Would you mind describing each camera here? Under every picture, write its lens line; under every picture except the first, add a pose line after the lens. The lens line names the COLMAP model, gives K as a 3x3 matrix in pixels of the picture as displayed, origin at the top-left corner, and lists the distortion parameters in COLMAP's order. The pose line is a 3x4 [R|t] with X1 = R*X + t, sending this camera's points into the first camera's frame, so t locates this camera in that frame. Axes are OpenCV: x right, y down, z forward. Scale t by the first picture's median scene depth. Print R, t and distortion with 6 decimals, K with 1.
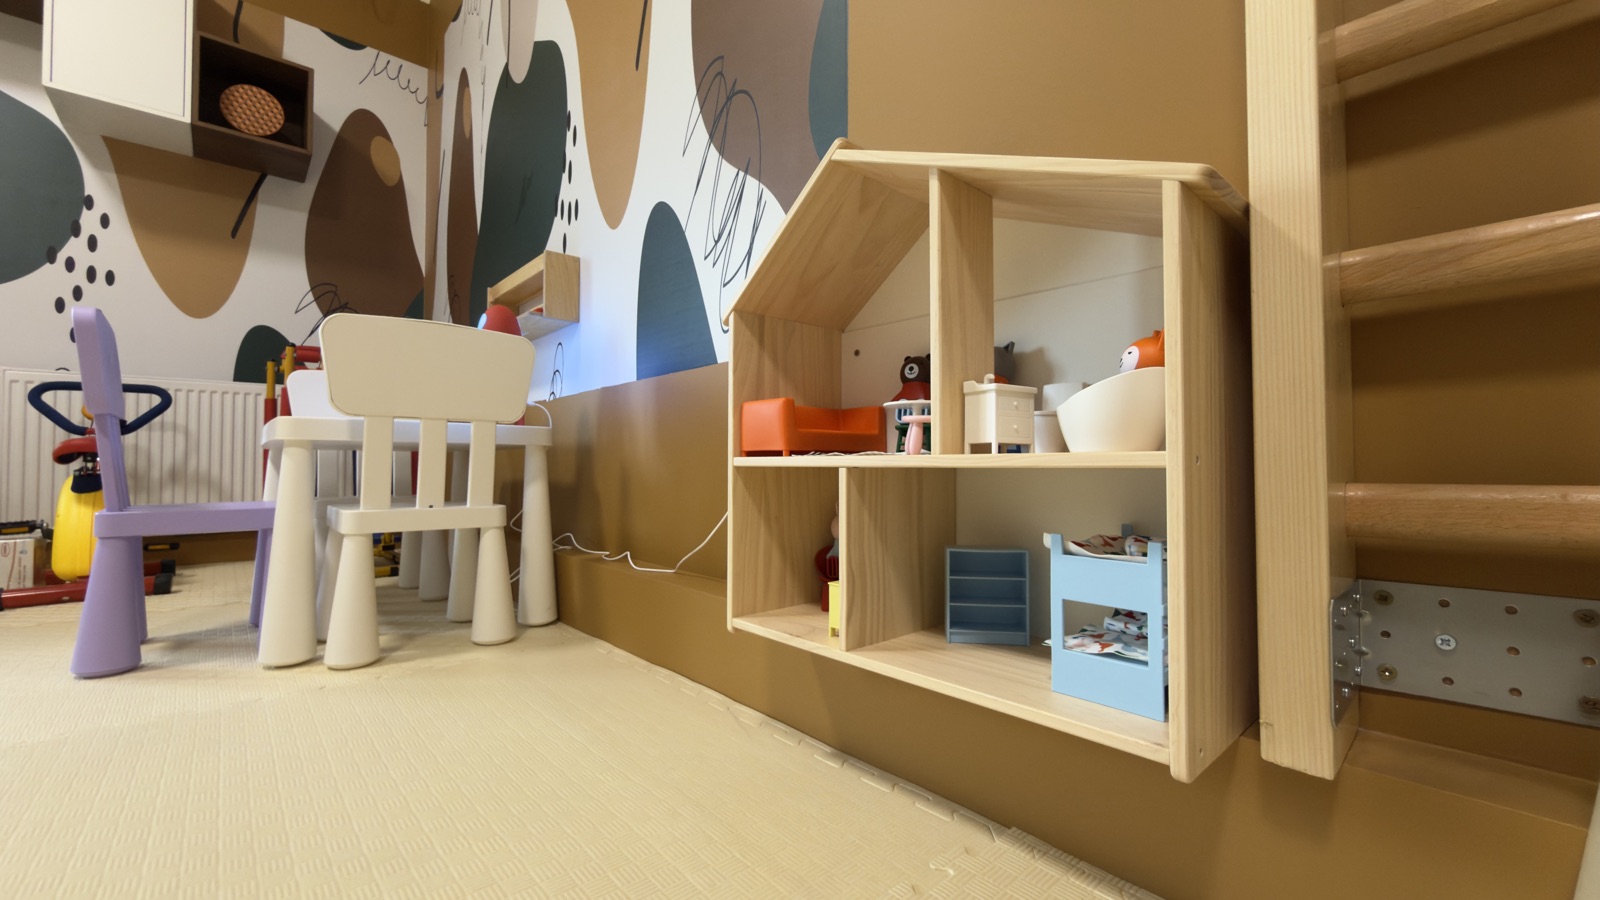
lens RADIAL K [[636.6, 0, 800.6], [0, 636.6, 452.5], [0, 0, 1]] dist [-0.002221, 0.000169]
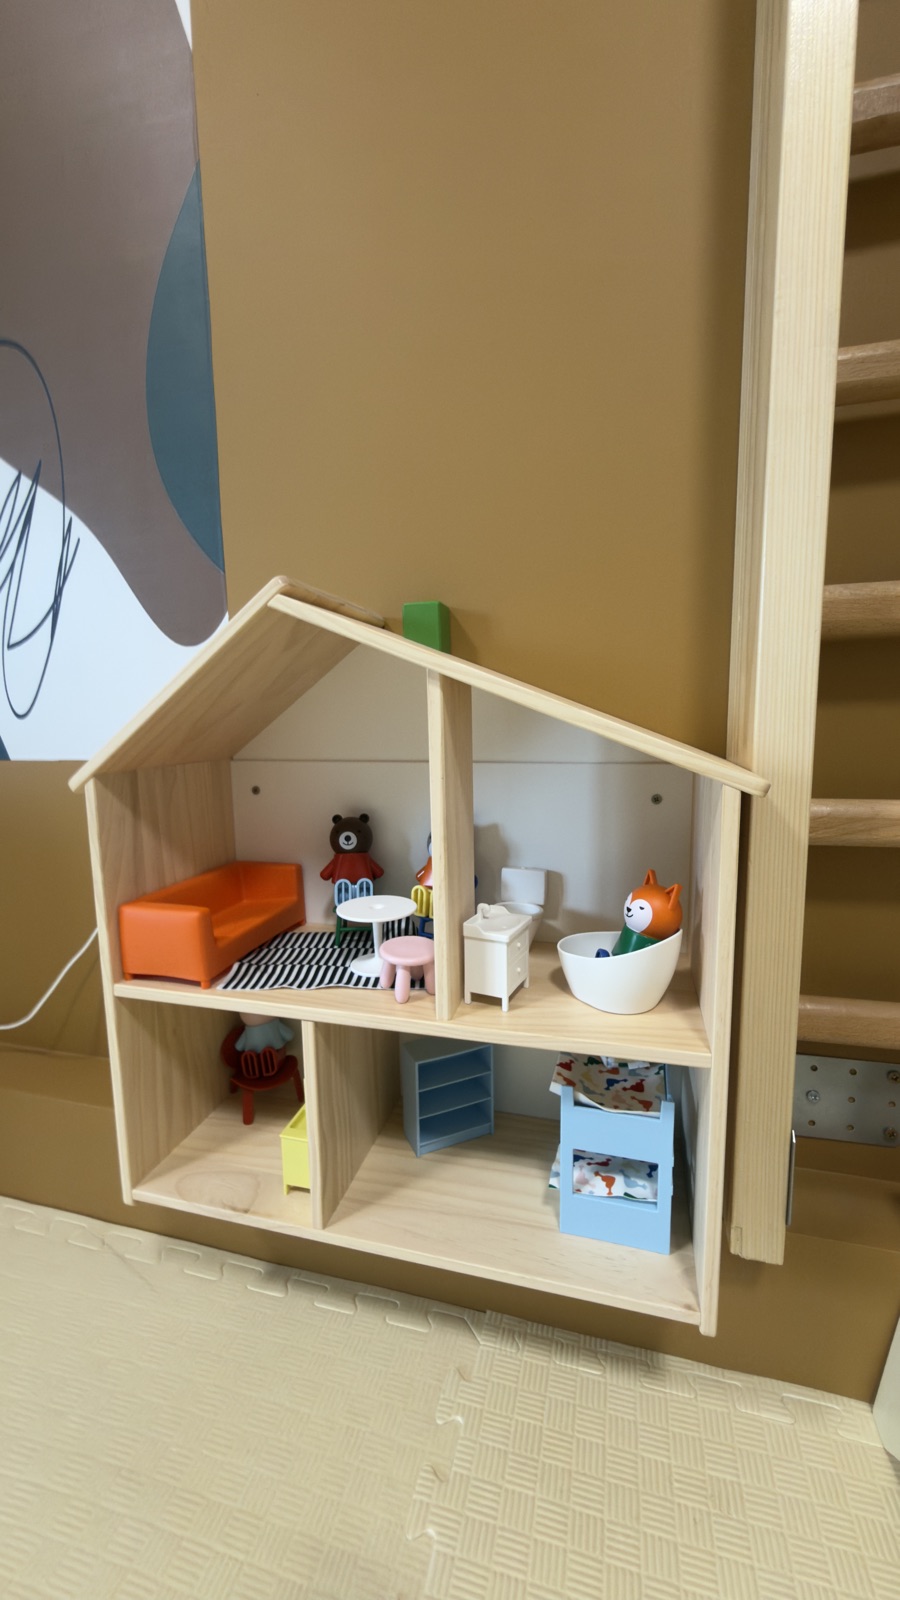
lens RADIAL K [[636.6, 0, 451.9], [0, 636.6, 802.3], [0, 0, 1]] dist [-0.002221, 0.000169]
pose [[0.841802, -0.088706, 0.532448, -0.146645], [0.005309, 0.987717, 0.156161, -0.299807], [-0.539760, -0.128630, 0.831933, 0.235002]]
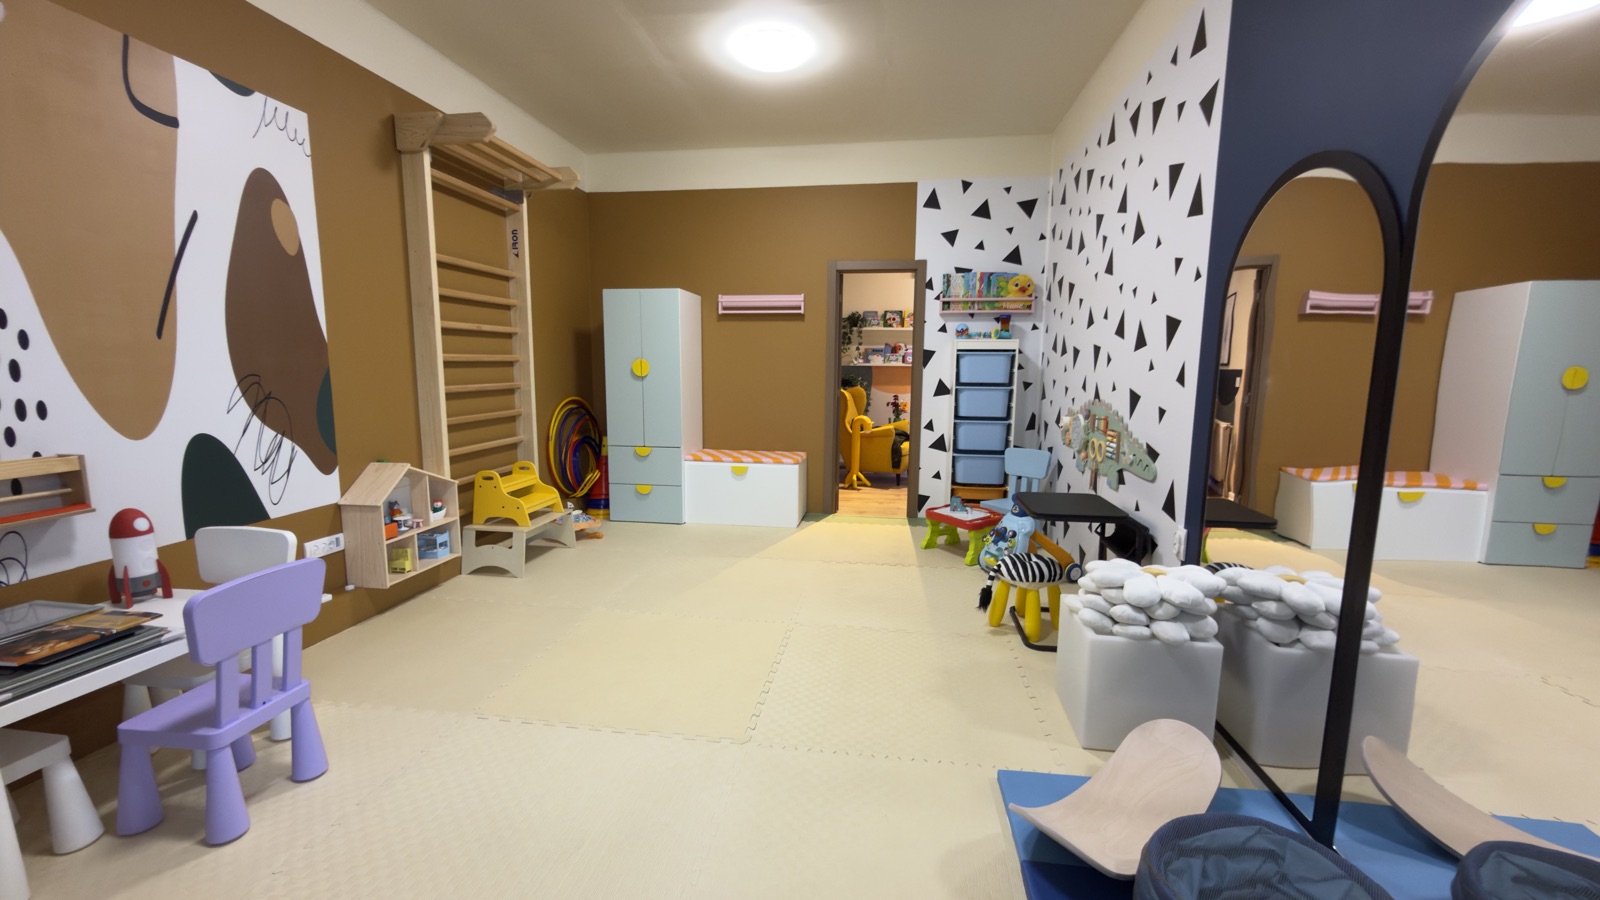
lens RADIAL K [[636.6, 0, 800.6], [0, 636.6, 452.5], [0, 0, 1]] dist [-0.002221, 0.000169]
pose [[-0.639433, -0.110075, 0.760927, -4.379441], [-0.028128, 0.992385, 0.119921, -1.014090], [-0.768333, 0.055278, -0.637659, 1.468026]]
